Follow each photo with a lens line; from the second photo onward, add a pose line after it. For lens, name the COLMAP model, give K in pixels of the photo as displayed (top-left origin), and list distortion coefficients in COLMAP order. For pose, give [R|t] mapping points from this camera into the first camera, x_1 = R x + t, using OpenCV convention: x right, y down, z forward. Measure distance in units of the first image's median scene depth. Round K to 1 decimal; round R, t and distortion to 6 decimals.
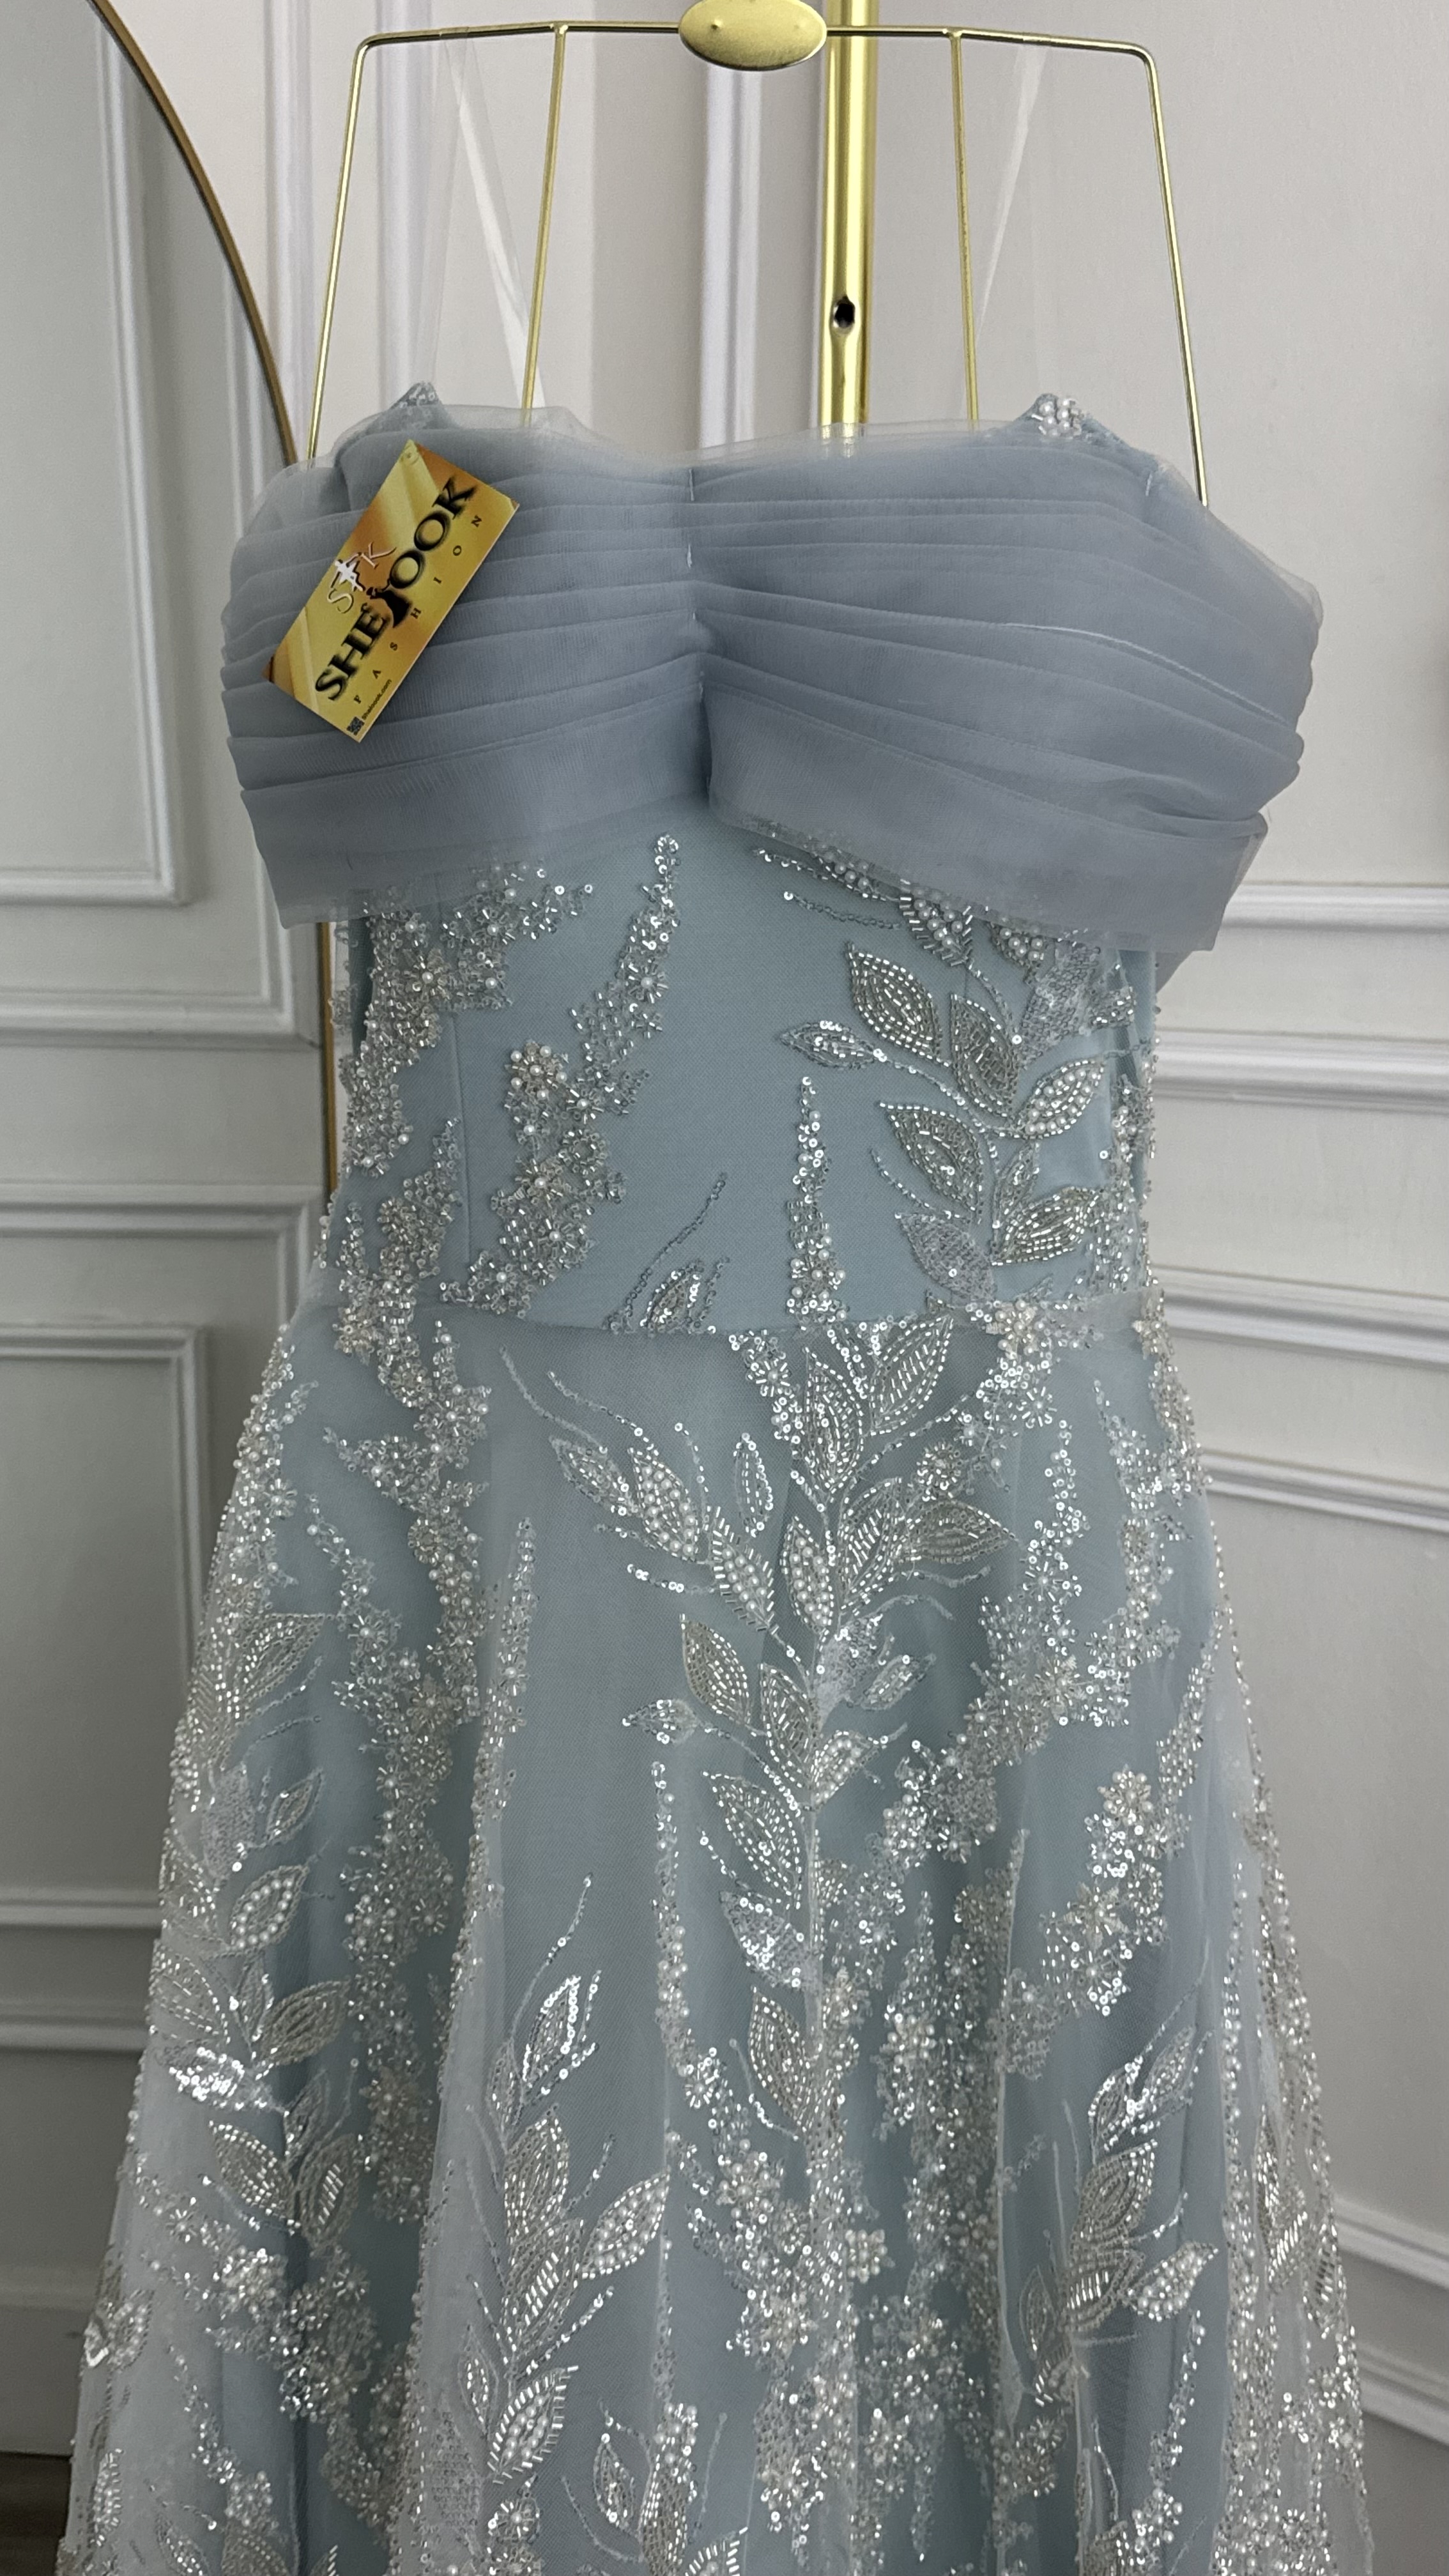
lens RADIAL K [[2551.6, 0, 724.5], [0, 2551.6, 1288.0], [0, 0, 1]] dist [0.187225, -0.436265]
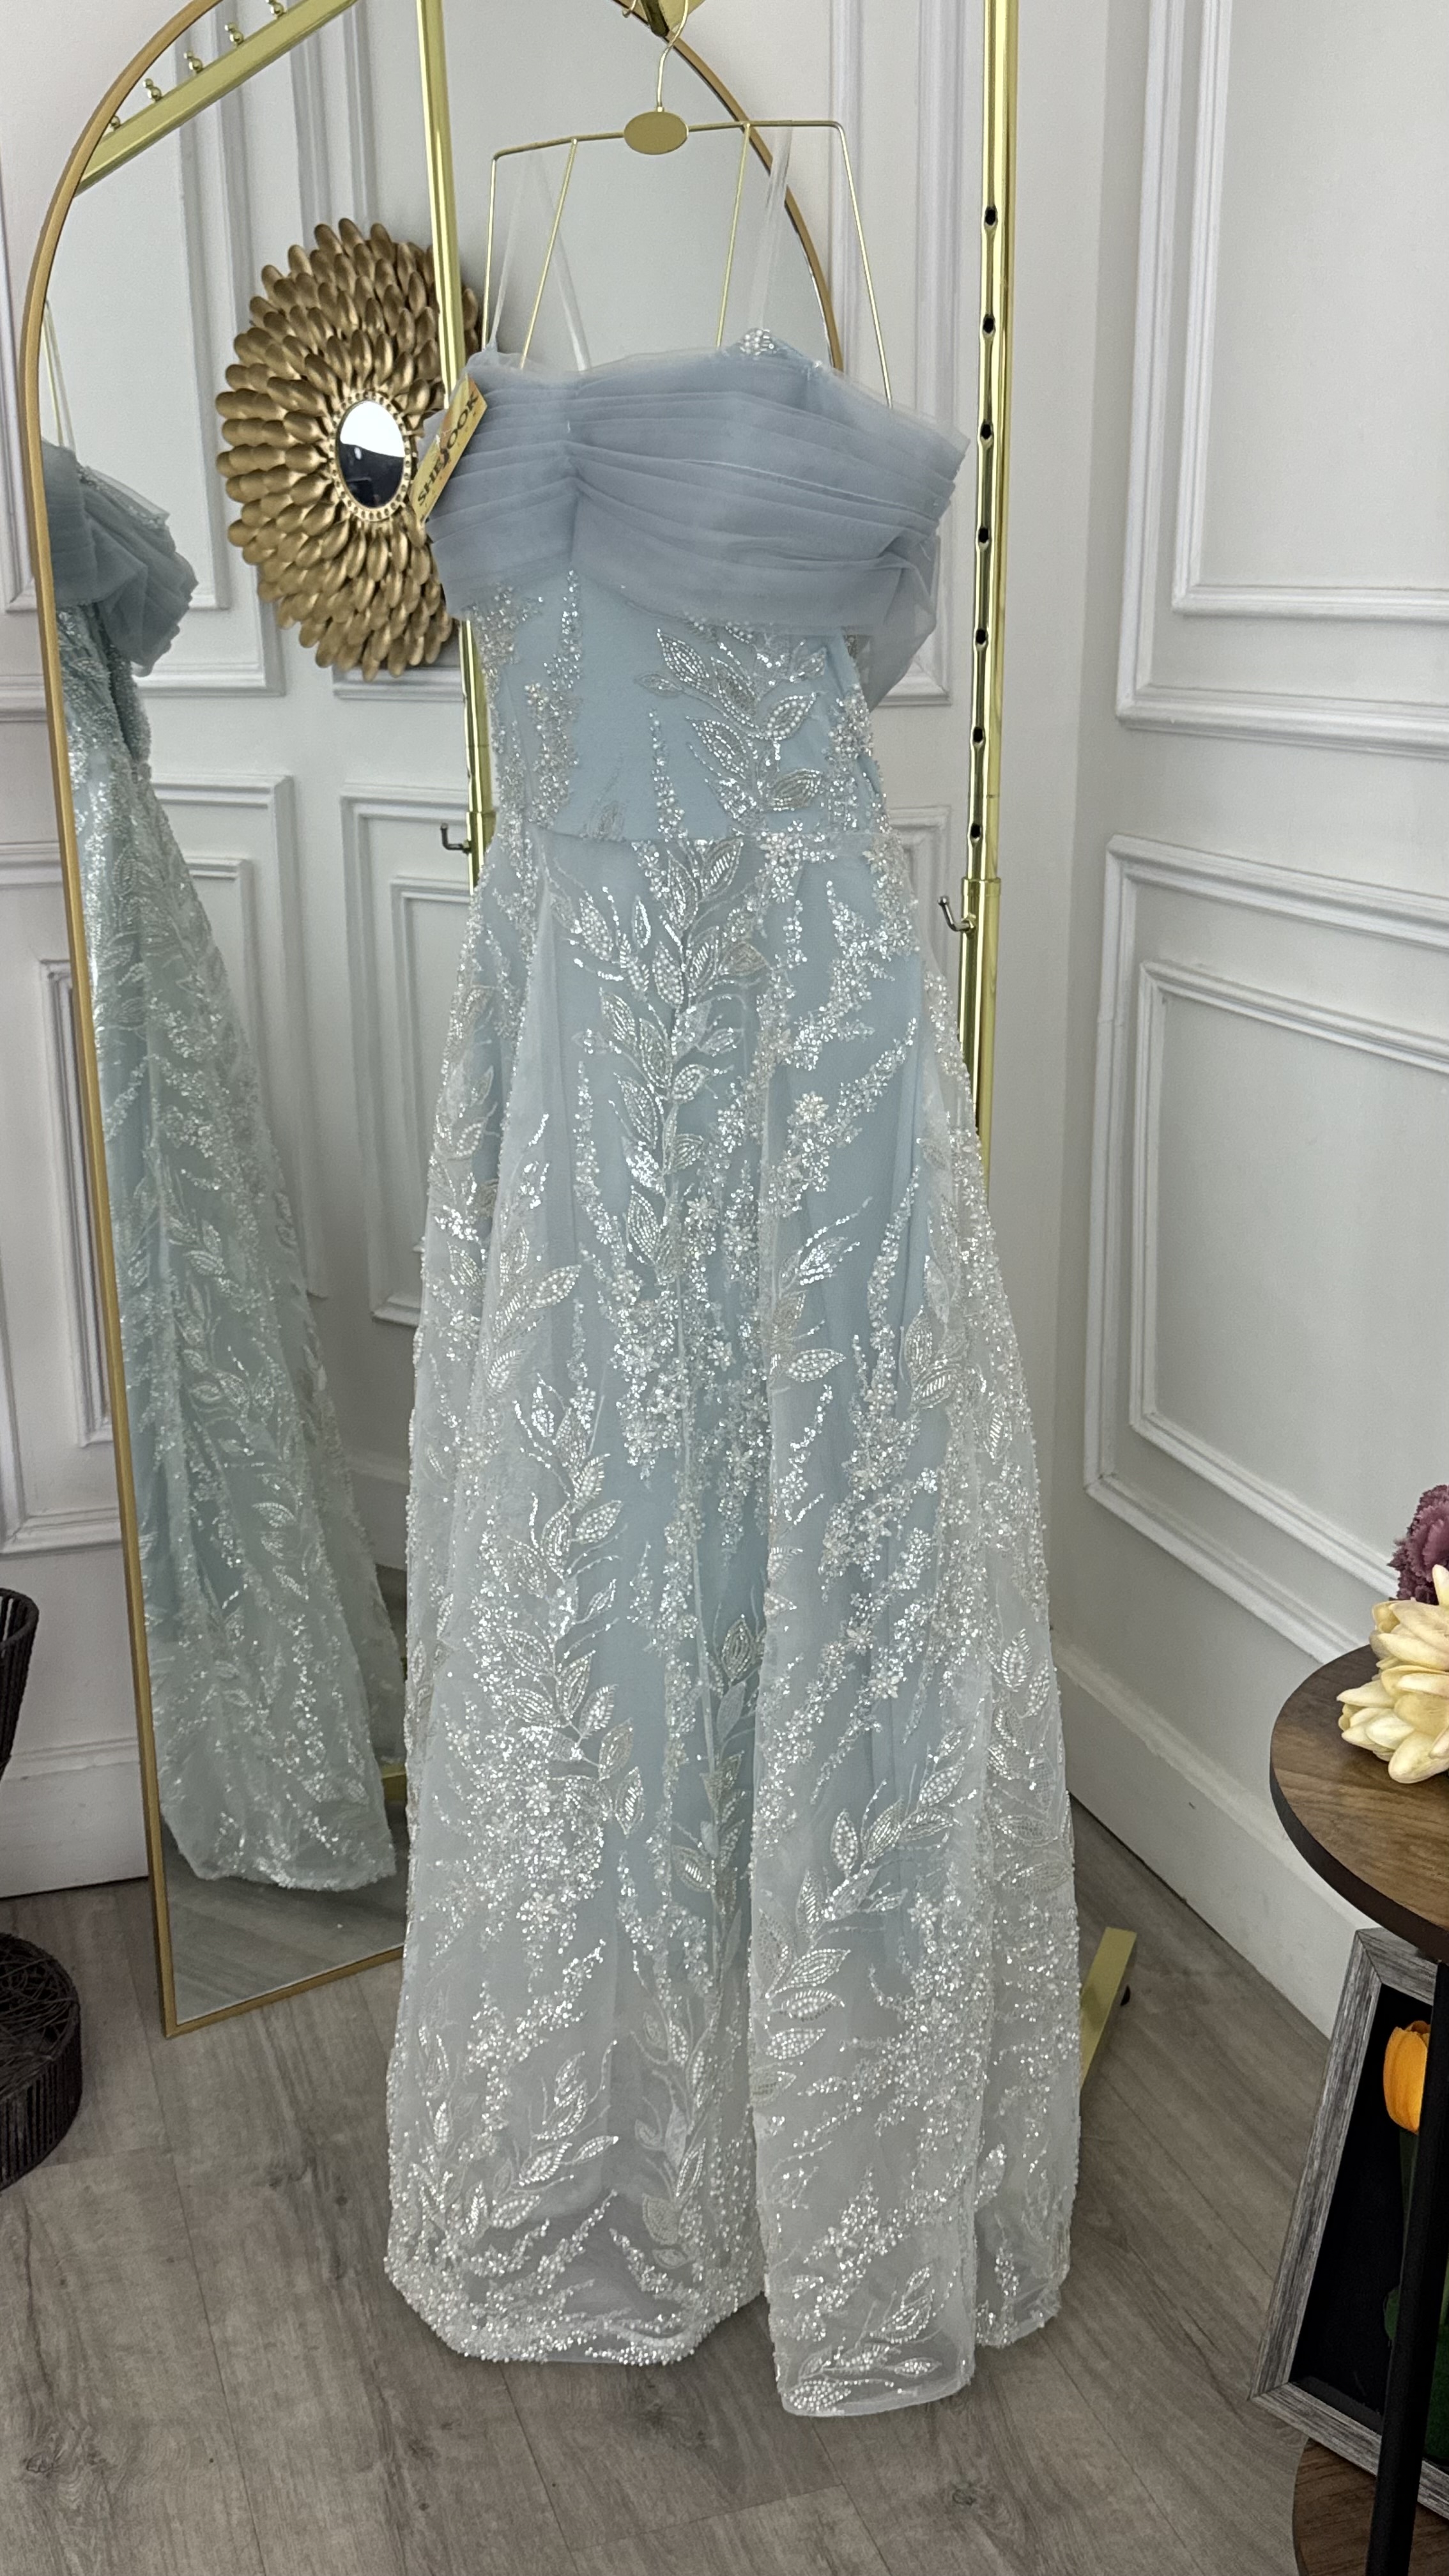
lens RADIAL K [[2552.6, 0, 722.6], [0, 2552.6, 1291.4], [0, 0, 1]] dist [0.172733, -0.397231]
pose [[0.855397, 0.130364, -0.501299, 1.039112], [-0.075294, 0.988825, 0.128667, 0.096585], [0.512471, -0.072317, 0.855654, -0.612622]]
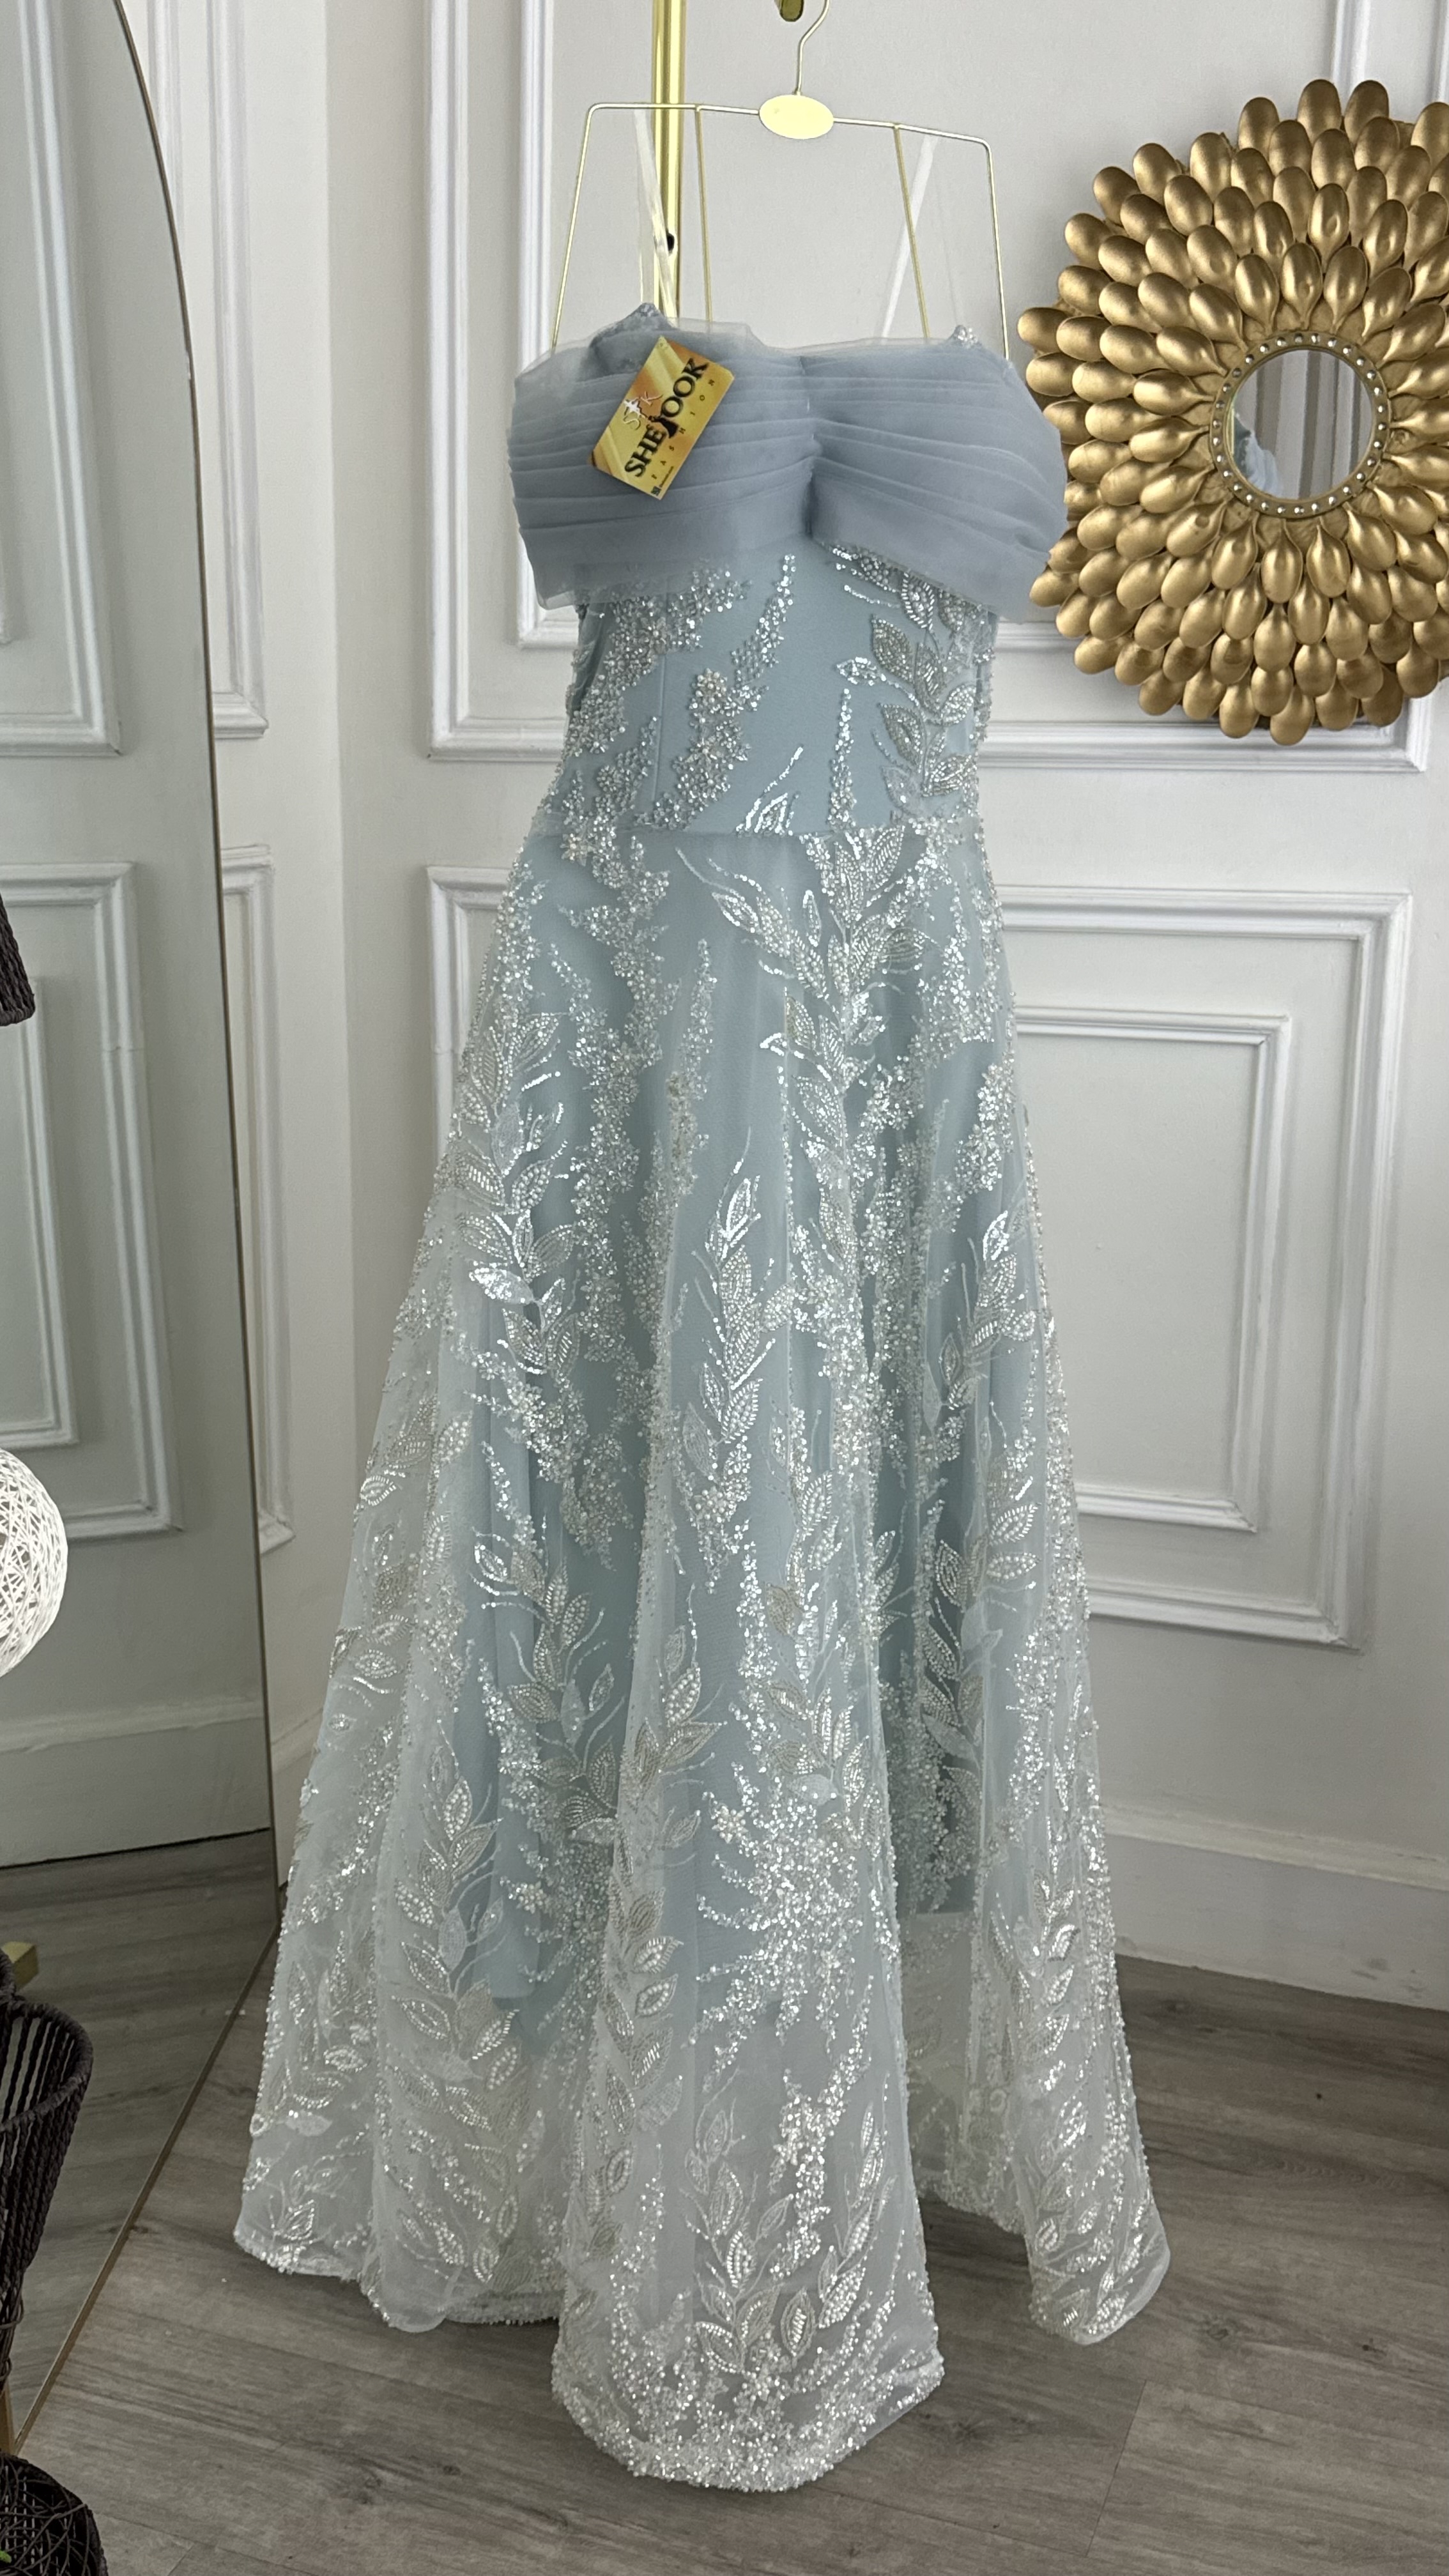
lens RADIAL K [[2551.6, 0, 724.5], [0, 2551.6, 1288.0], [0, 0, 1]] dist [0.187225, -0.436265]
pose [[0.939518, -0.078809, 0.333308, -0.681040], [0.057371, 0.995629, 0.073694, 0.200498], [-0.337659, -0.050115, 0.939933, -0.732874]]
